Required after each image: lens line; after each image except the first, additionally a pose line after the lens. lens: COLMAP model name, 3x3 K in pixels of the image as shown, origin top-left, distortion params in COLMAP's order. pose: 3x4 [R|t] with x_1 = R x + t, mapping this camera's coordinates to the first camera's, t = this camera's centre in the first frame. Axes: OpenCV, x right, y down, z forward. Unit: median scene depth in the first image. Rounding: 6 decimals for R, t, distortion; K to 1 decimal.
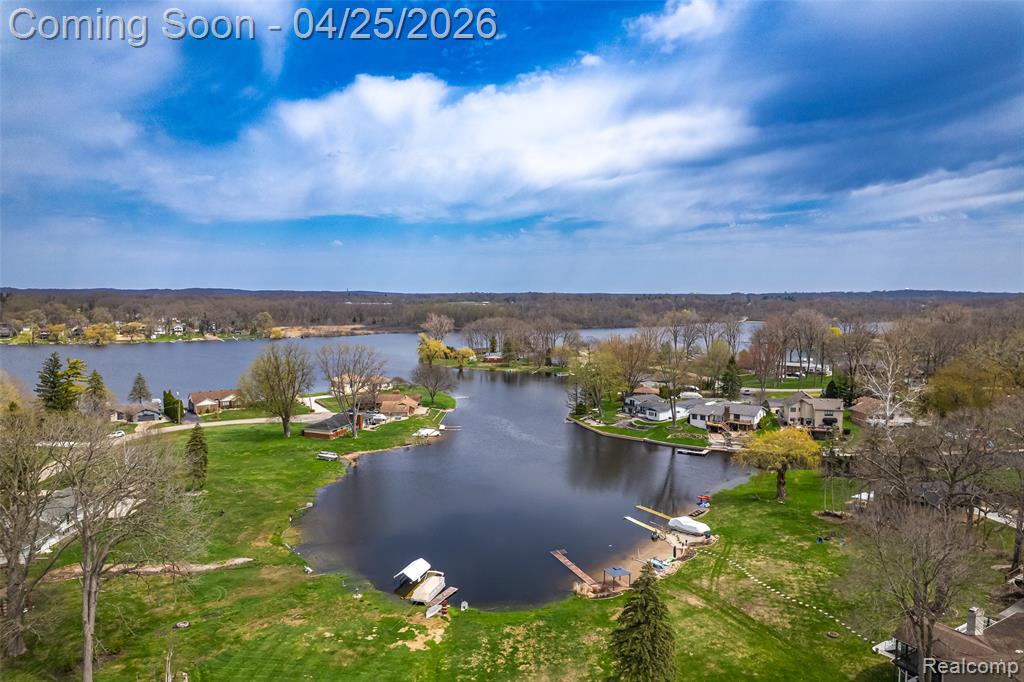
lens RADIAL K [[658.4, 0, 512.0], [0, 658.4, 341.0], [0, 0, 1]] dist [-0.075177, 0.064256]
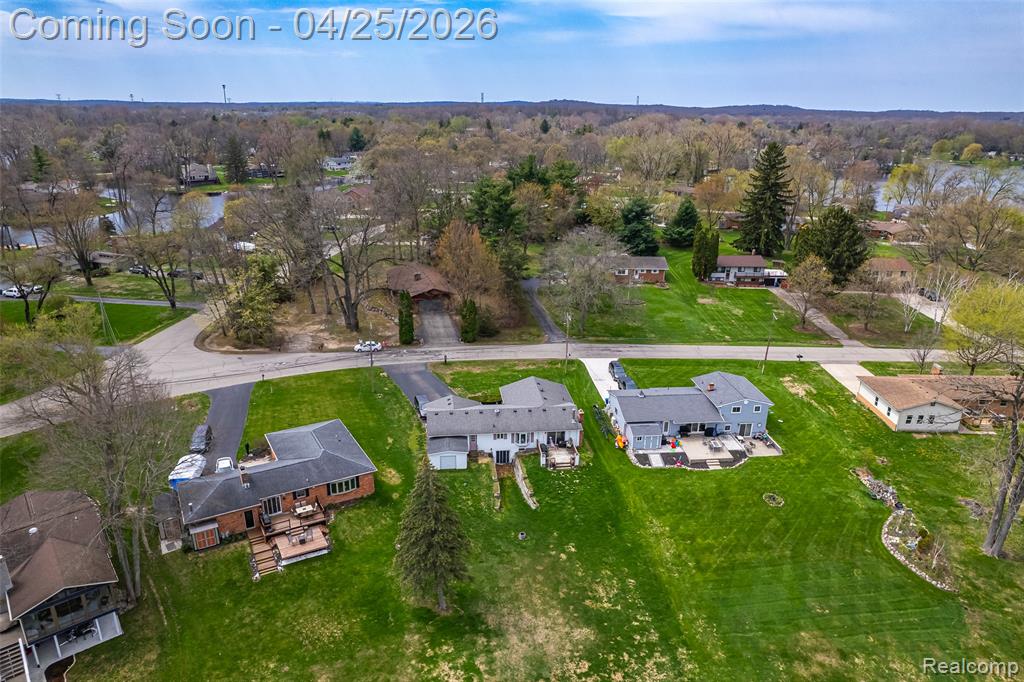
lens RADIAL K [[678.0, 0, 512.0], [0, 678.0, 341.0], [0, 0, 1]] dist [-0.073350, 0.063286]
pose [[-0.986664, 0.038675, -0.158106, 0.077340], [-0.027843, 0.916941, 0.398050, -0.051225], [0.160368, 0.397144, -0.903636, 0.582627]]
